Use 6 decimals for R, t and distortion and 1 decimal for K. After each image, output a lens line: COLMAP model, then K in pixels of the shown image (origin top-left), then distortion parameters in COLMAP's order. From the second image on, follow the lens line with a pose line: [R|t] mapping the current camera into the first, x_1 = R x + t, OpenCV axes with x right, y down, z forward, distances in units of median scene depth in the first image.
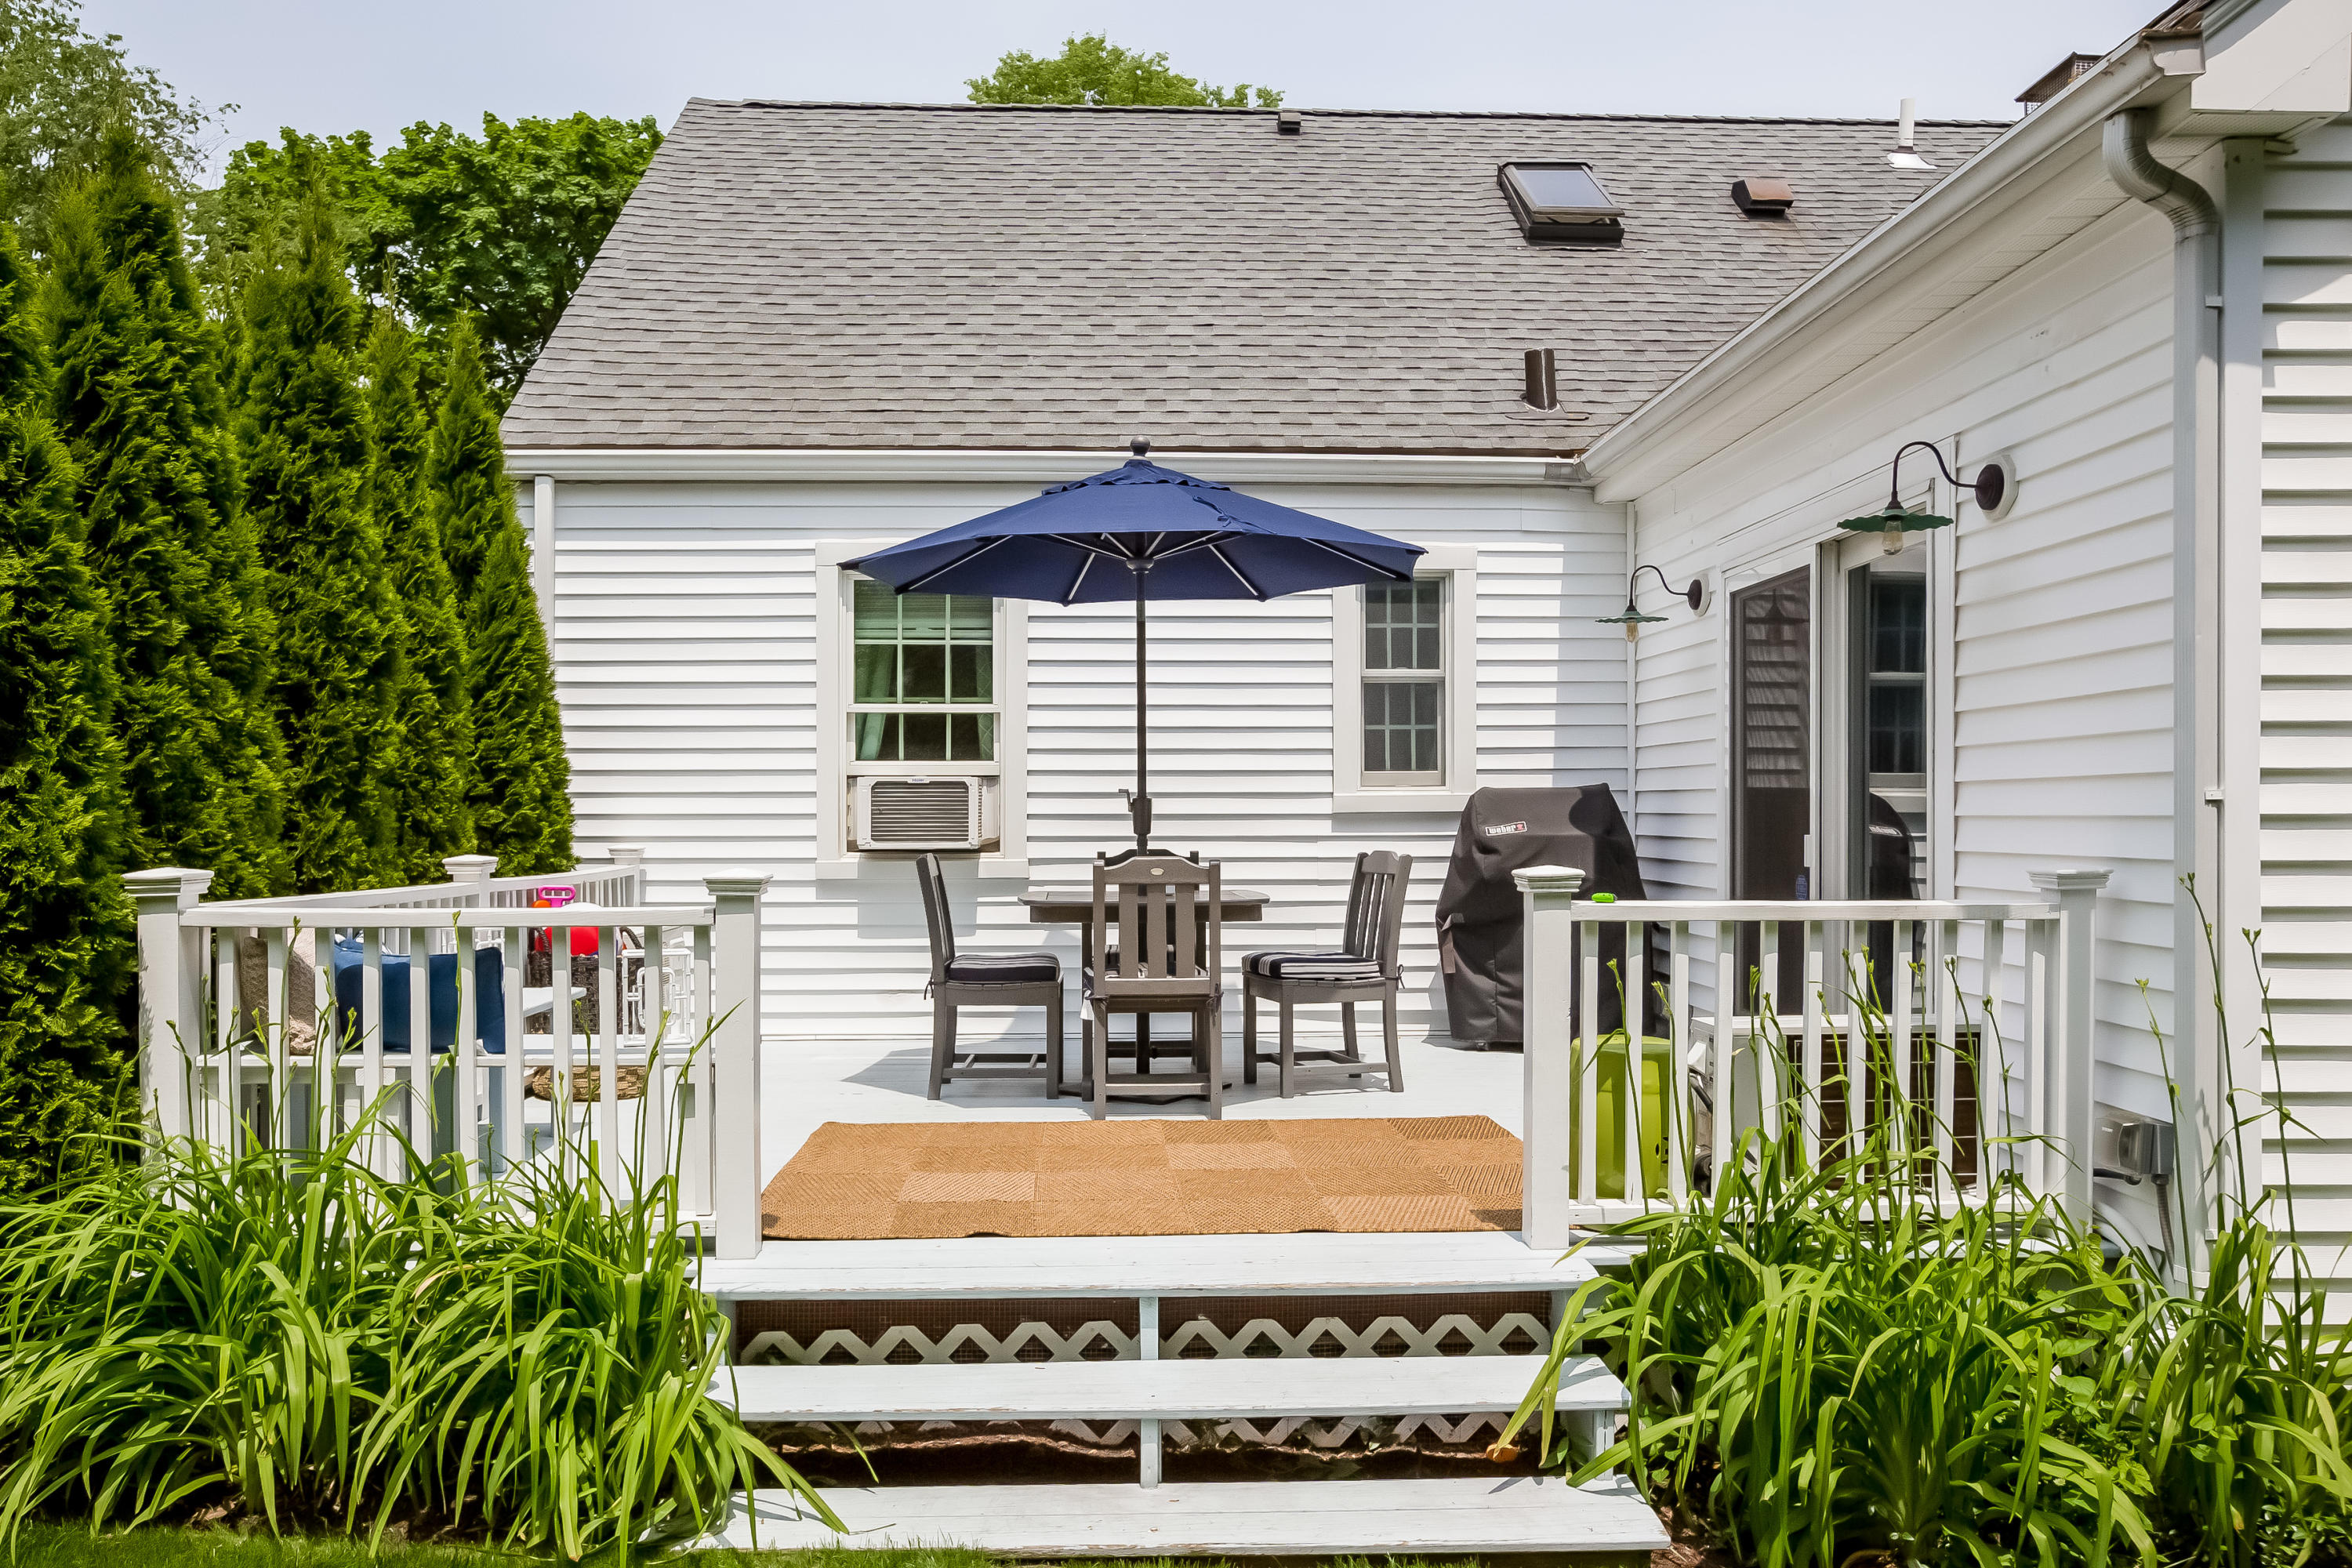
lens RADIAL K [[1765.3, 0, 1176.0], [0, 1765.3, 784.0], [0, 0, 1]] dist [-0.060980, 0.090573]
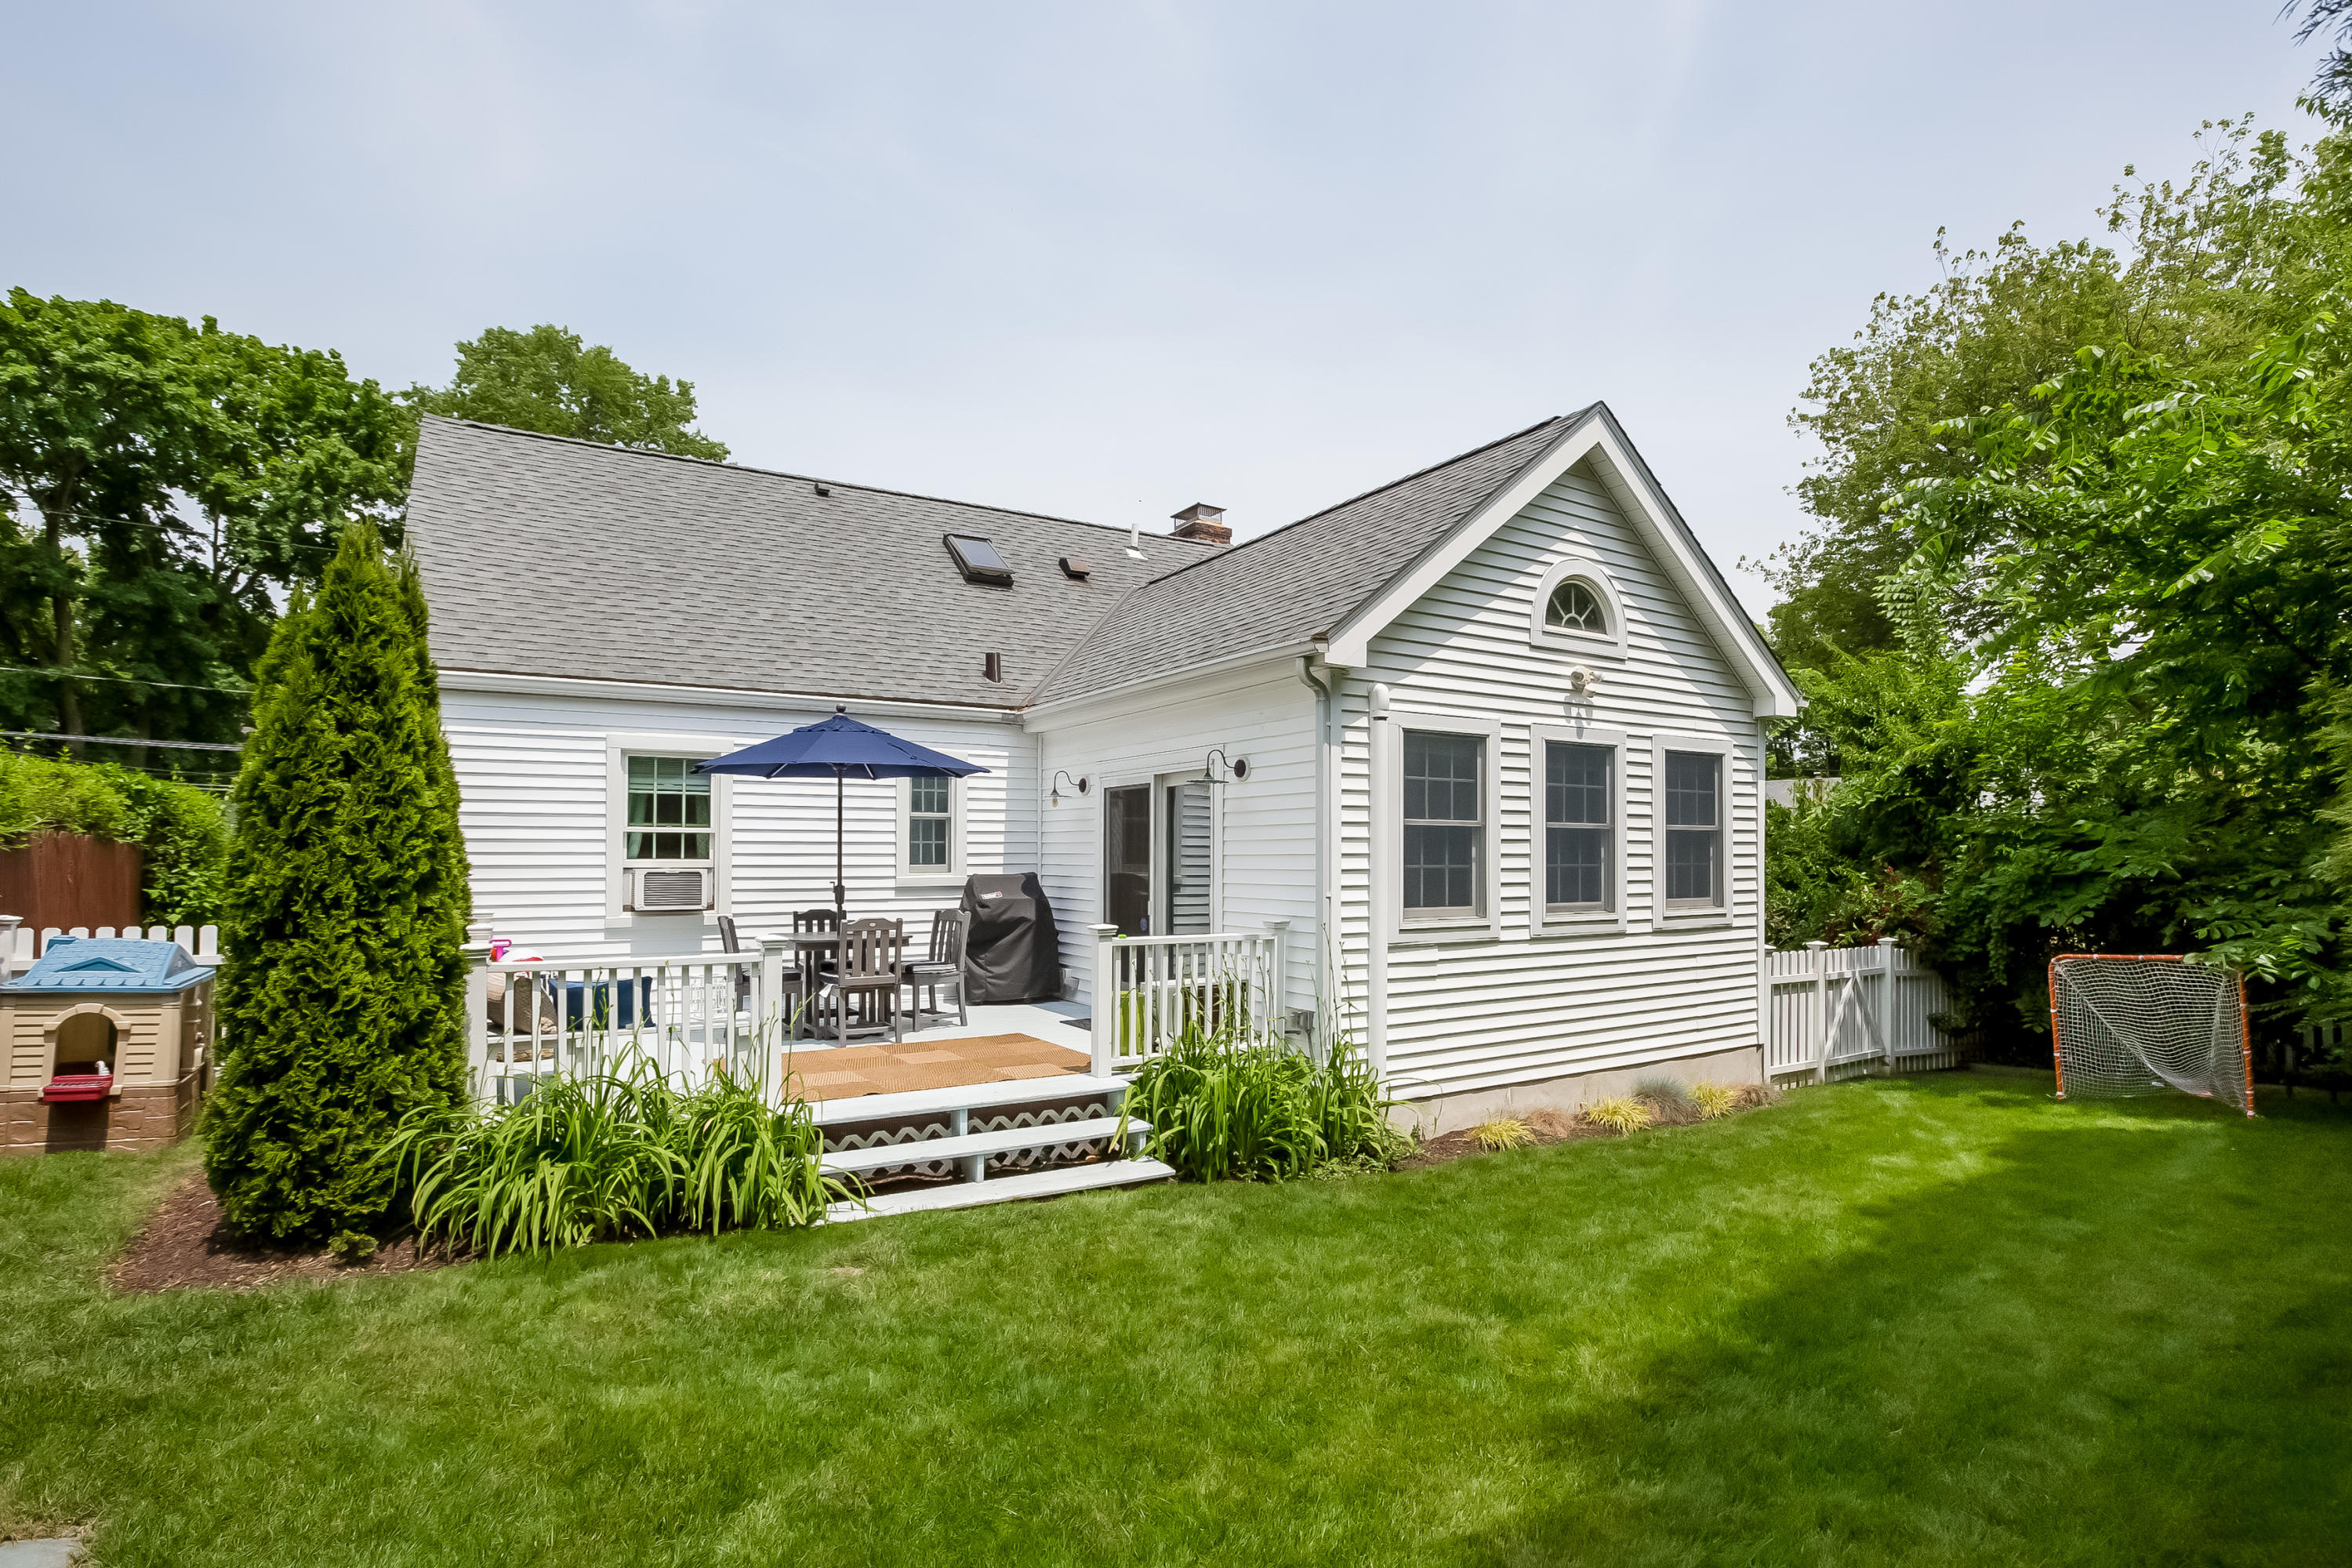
lens RADIAL K [[1096.8, 0, 1180.4], [0, 1096.8, 807.1], [0, 0, 1]] dist [-0.051661, 0.000074]
pose [[0.878453, 0.023754, 0.477237, -0.218203], [-0.008531, 0.999384, -0.034040, -0.033965], [-0.477752, 0.025832, 0.878115, -0.212871]]
